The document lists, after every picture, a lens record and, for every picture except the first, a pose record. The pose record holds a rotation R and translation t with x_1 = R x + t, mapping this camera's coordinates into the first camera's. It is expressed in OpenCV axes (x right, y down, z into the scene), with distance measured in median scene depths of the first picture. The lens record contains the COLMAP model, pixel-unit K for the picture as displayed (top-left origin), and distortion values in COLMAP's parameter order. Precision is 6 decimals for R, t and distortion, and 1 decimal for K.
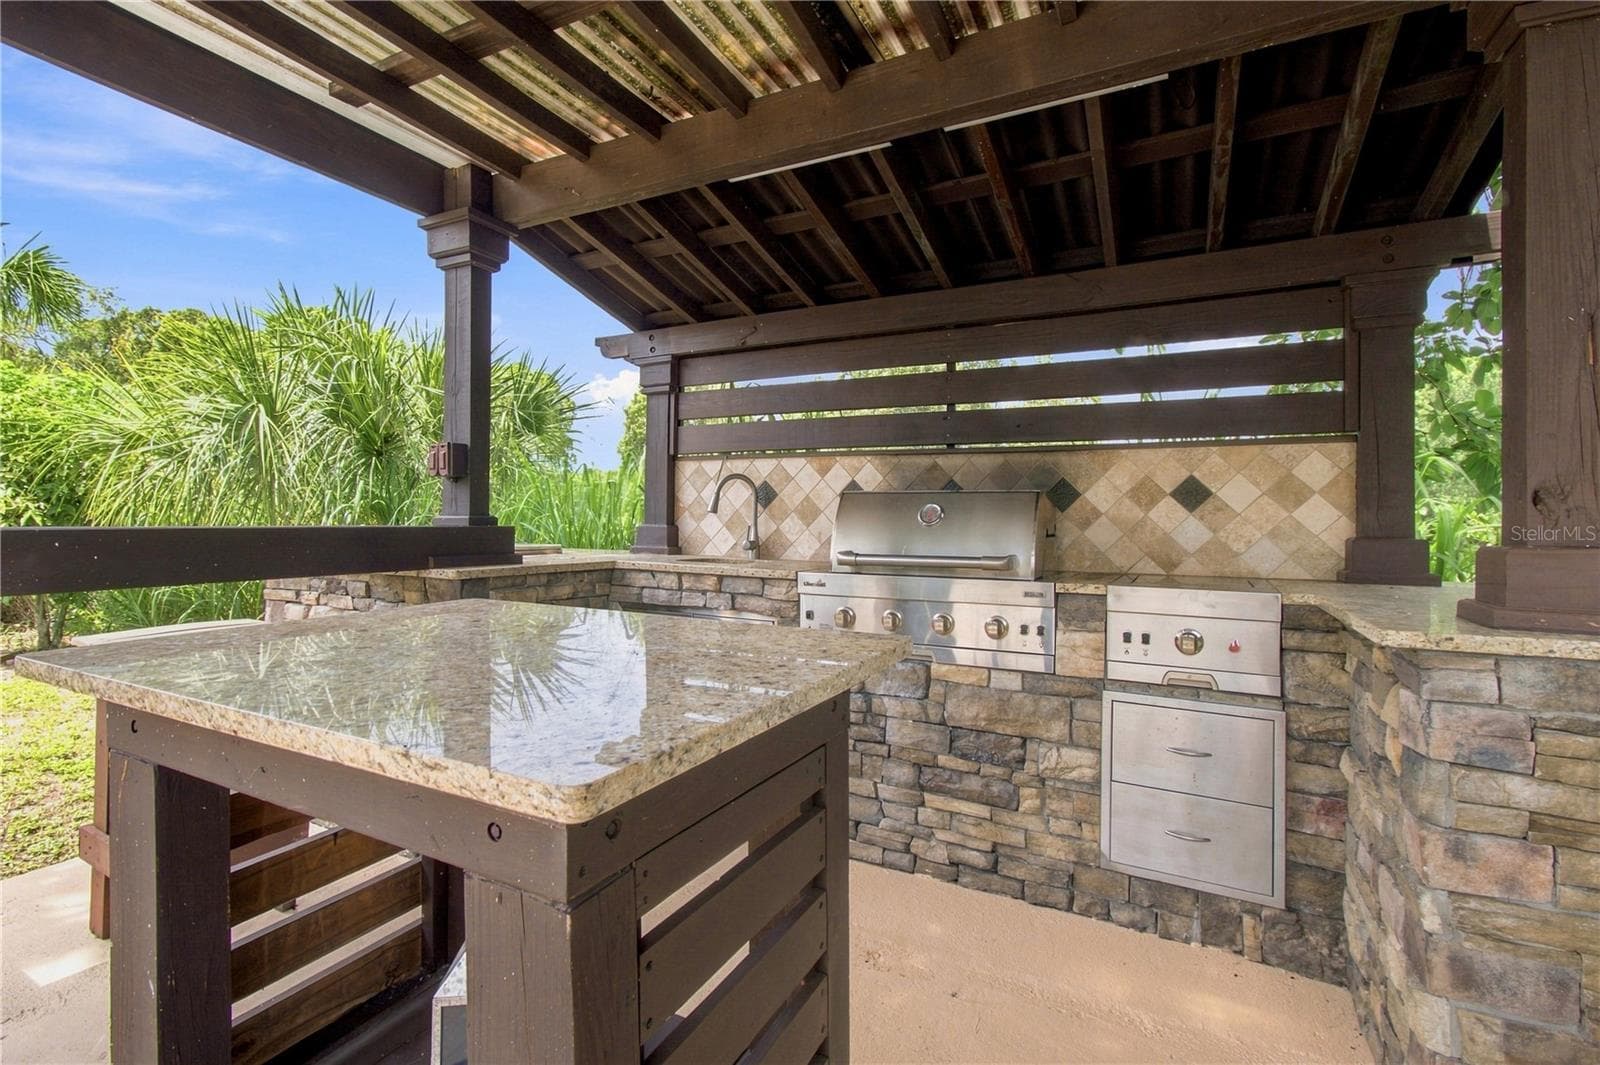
lens RADIAL K [[765.3, 0, 802.2], [0, 765.3, 520.3], [0, 0, 1]] dist [0.058104, 0.000287]
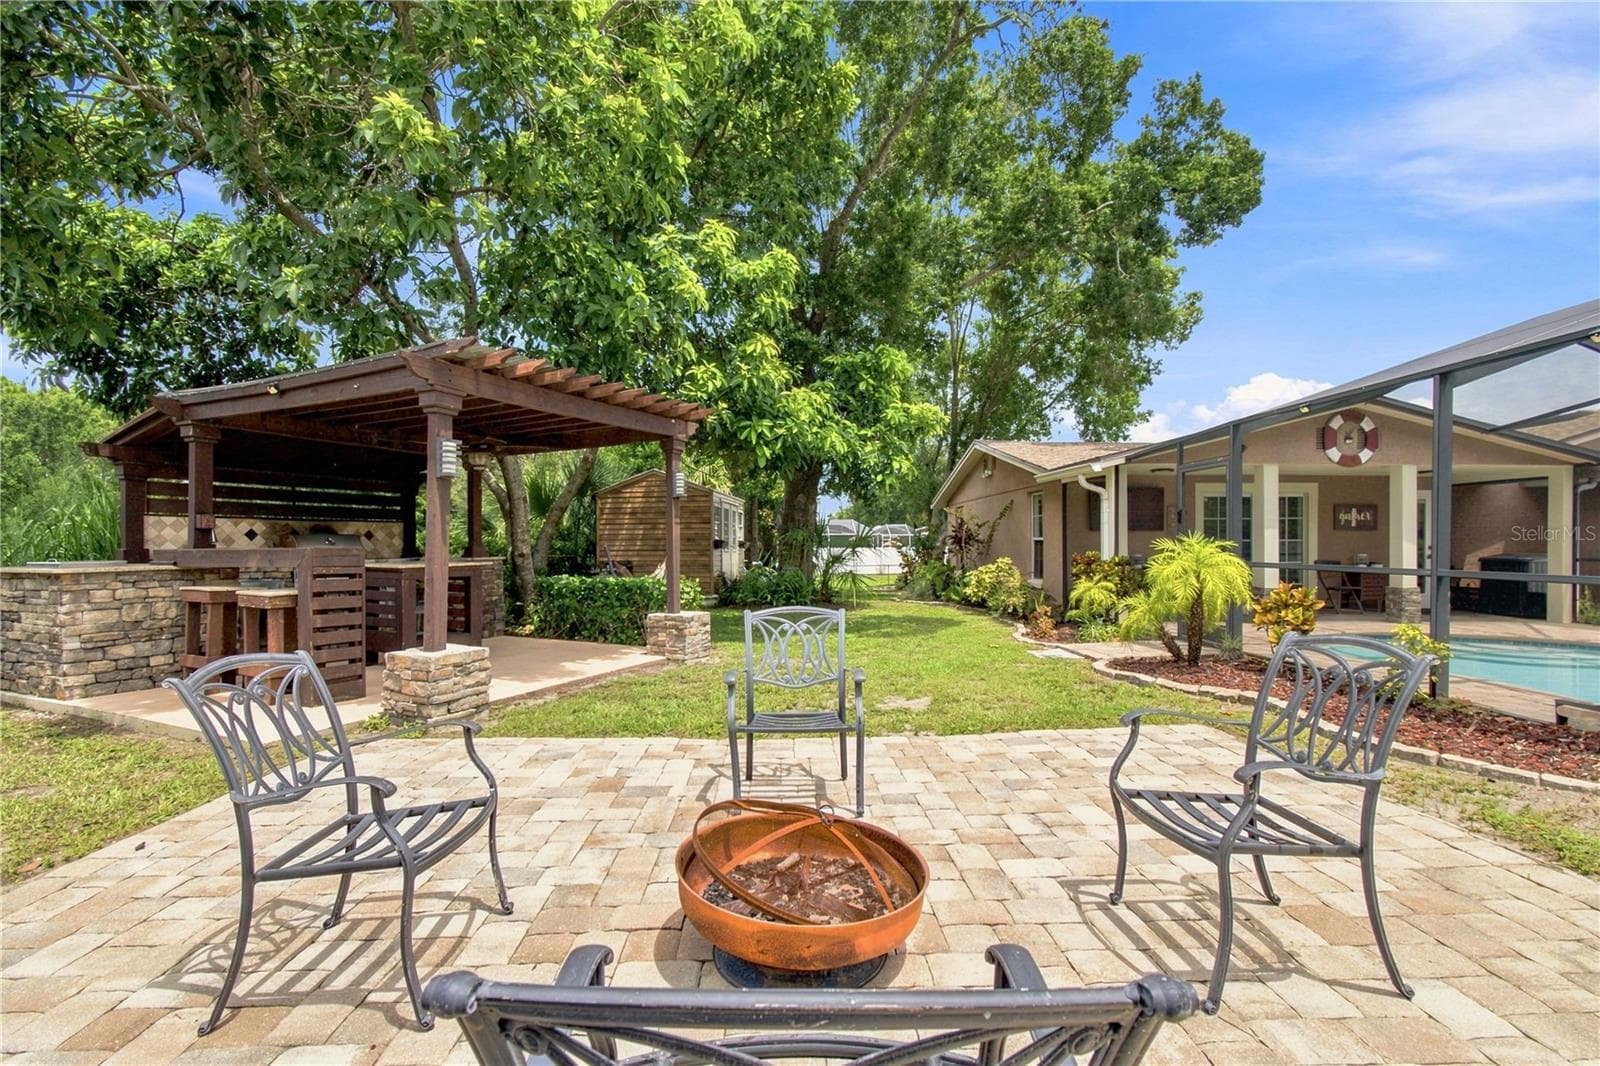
lens RADIAL K [[734.6, 0, 799.9], [0, 734.6, 546.0], [0, 0, 1]] dist [-0.000442, 0.000381]
pose [[-0.018949, -0.016119, 0.999691, -2.881103], [0.008499, 0.999831, 0.016282, -0.024200], [-0.999784, 0.008805, -0.018809, -0.881804]]
